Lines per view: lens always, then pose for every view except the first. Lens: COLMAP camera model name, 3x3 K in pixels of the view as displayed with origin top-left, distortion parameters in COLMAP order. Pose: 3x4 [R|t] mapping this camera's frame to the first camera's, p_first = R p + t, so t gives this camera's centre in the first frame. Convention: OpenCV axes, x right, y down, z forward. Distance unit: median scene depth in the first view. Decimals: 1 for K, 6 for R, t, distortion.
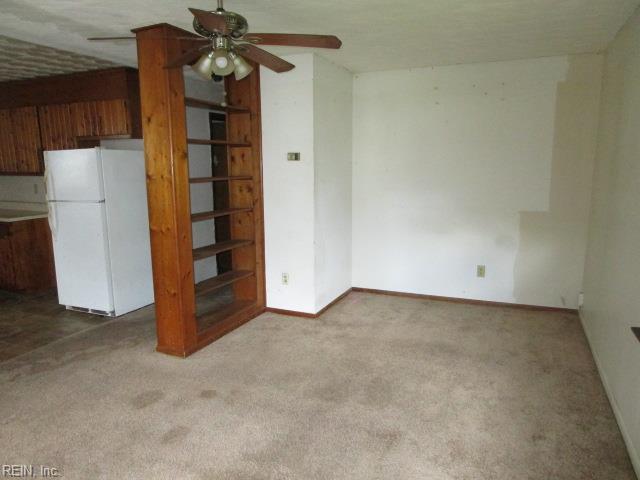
lens RADIAL K [[463.0, 0, 321.1], [0, 463.0, 239.9], [0, 0, 1]] dist [-0.030689, 0.021636]
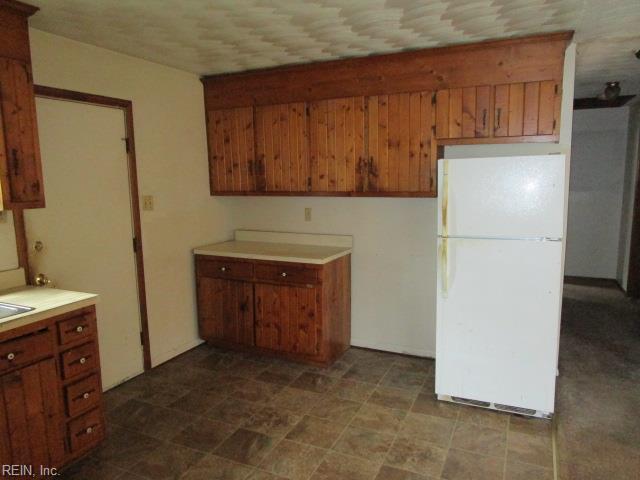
lens RADIAL K [[463.0, 0, 322.1], [0, 463.0, 240.7], [0, 0, 1]] dist [-0.030689, 0.021636]
pose [[0.999689, -0.000295, -0.024942, -0.697566], [-0.000483, 0.999513, -0.031193, -0.055341], [0.024939, 0.031195, 0.999202, 0.326723]]
